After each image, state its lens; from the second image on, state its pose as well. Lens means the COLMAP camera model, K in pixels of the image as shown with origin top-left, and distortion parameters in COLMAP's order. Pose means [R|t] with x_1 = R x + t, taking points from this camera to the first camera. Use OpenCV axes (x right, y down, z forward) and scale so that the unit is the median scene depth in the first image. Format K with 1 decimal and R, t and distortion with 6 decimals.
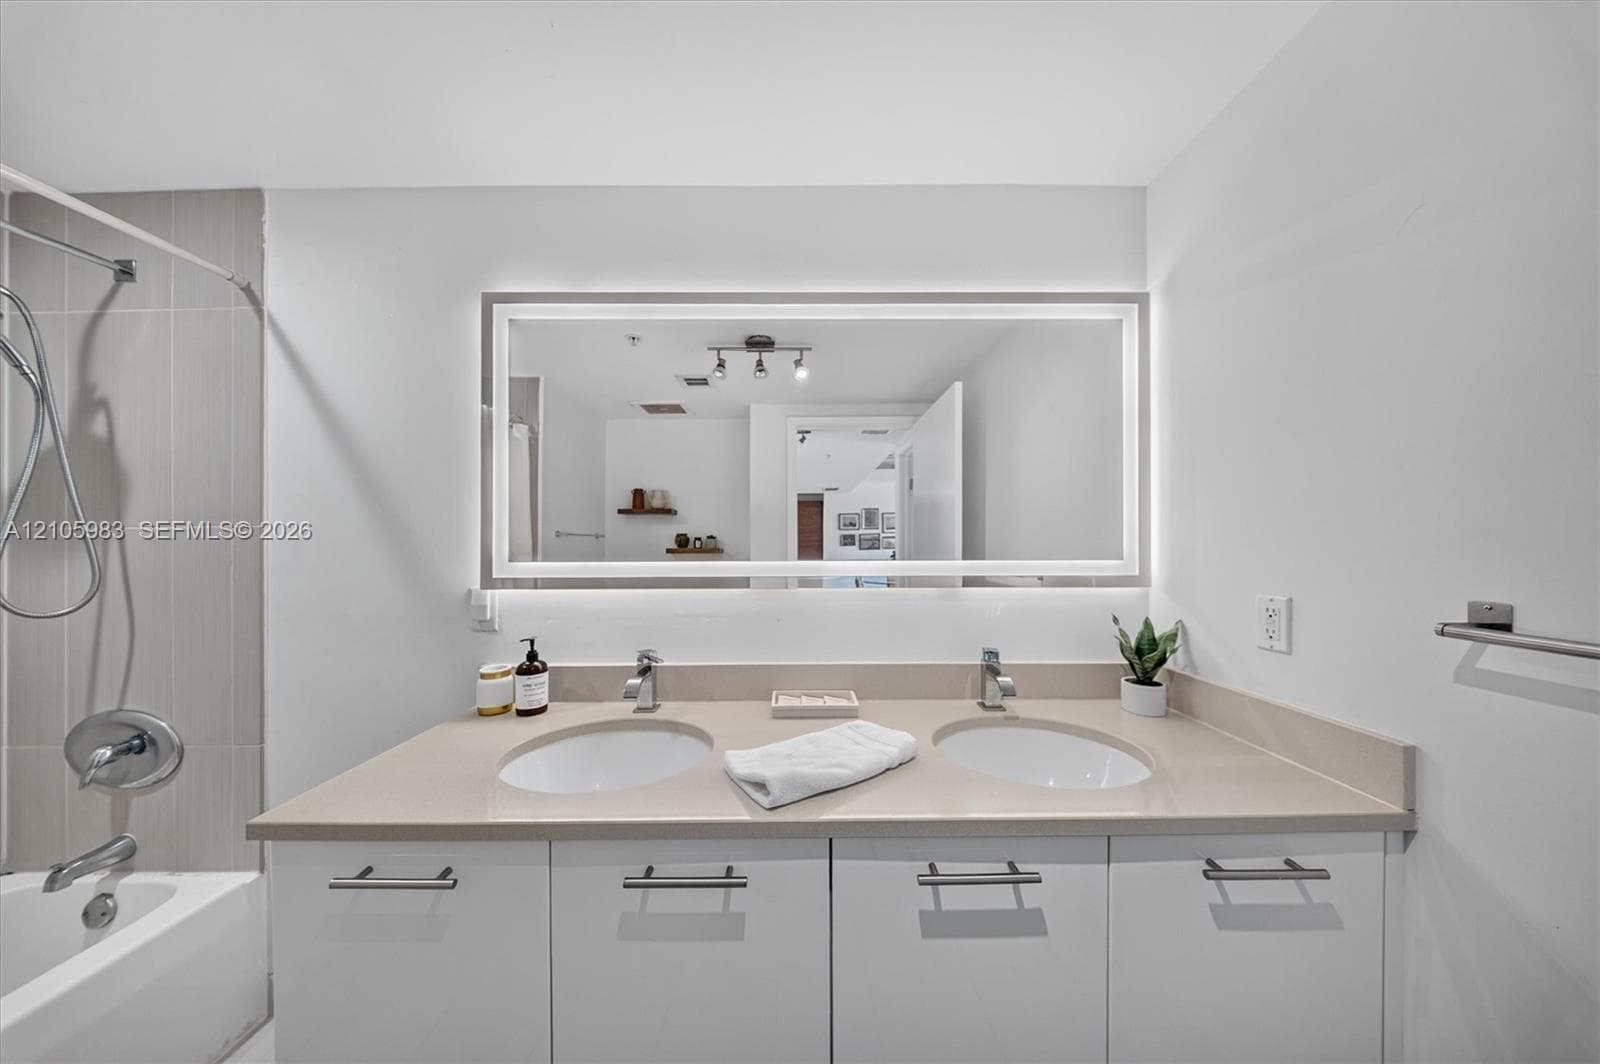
lens RADIAL K [[469.8, 0, 797.8], [0, 469.8, 544.4], [0, 0, 1]] dist [0.000565, -0.001955]
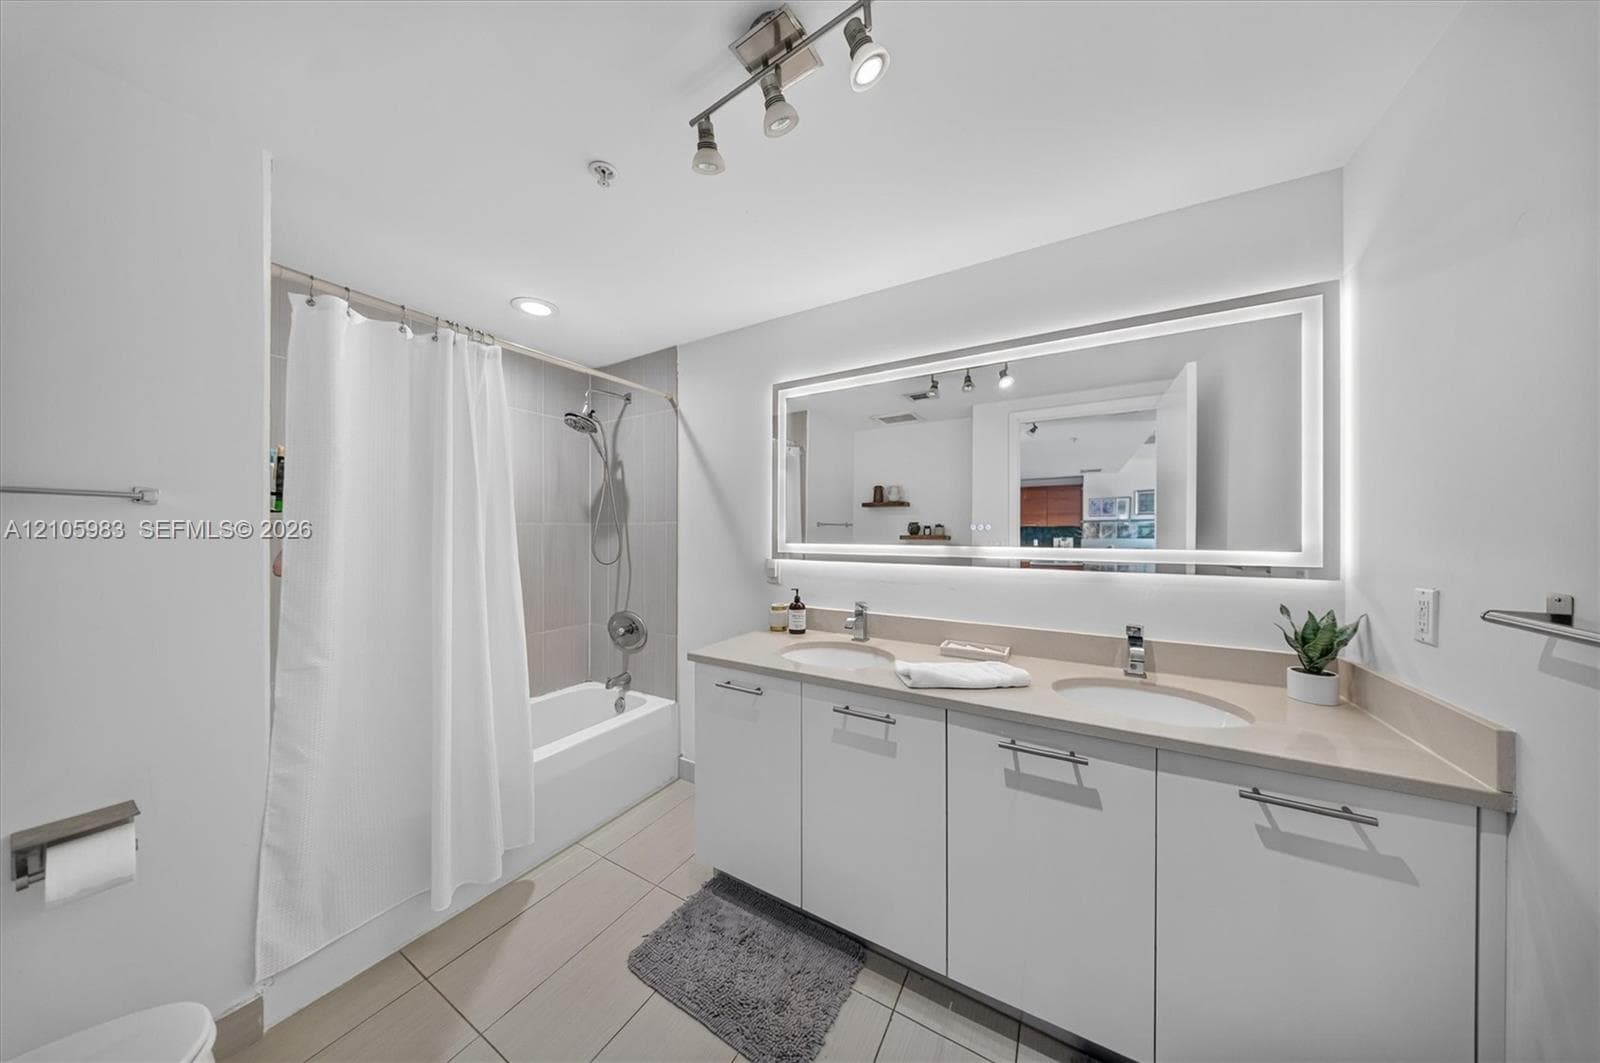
lens RADIAL K [[469.8, 0, 797.8], [0, 469.8, 543.9], [0, 0, 1]] dist [0.000565, -0.001955]
pose [[0.860533, 0.018184, -0.509070, 0.279270], [-0.003497, 0.999550, 0.029792, -0.010007], [0.509382, -0.023857, 0.860209, -0.427197]]
